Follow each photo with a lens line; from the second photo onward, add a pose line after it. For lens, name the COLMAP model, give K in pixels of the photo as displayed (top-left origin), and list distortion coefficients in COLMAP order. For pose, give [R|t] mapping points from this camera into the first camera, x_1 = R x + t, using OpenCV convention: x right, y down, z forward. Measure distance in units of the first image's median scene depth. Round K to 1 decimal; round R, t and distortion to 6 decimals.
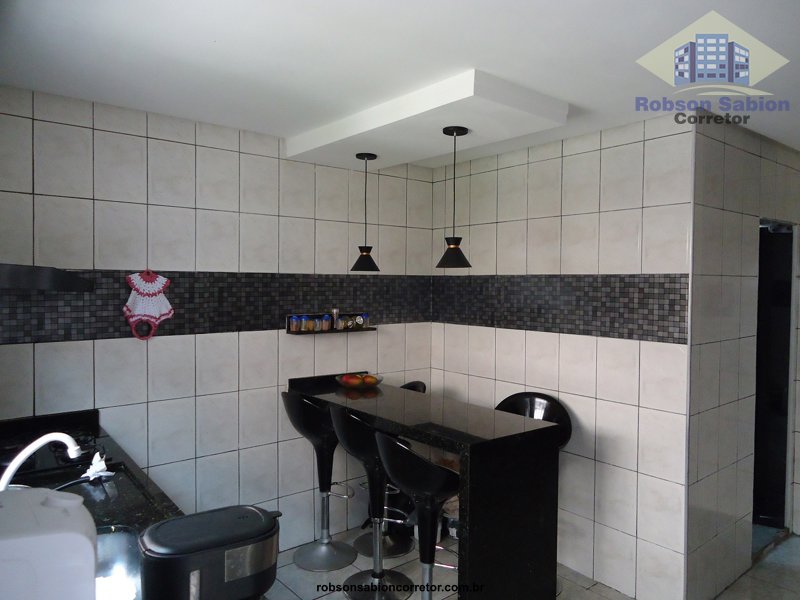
lens RADIAL K [[580.0, 0, 397.0], [0, 580.0, 301.0], [0, 0, 1]] dist [-0.014549, 0.008887]
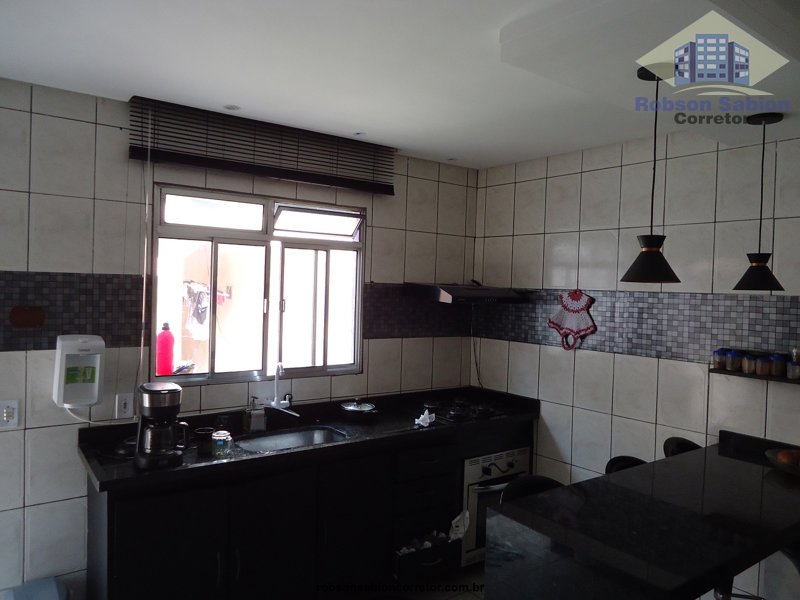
lens RADIAL K [[580.0, 0, 397.1], [0, 580.0, 297.8], [0, 0, 1]] dist [-0.014549, 0.008887]
pose [[-0.023517, 0.008513, -0.999687, 0.659319], [-0.064711, 0.997854, 0.010020, -0.023997], [0.997627, 0.064926, -0.022916, 0.630547]]
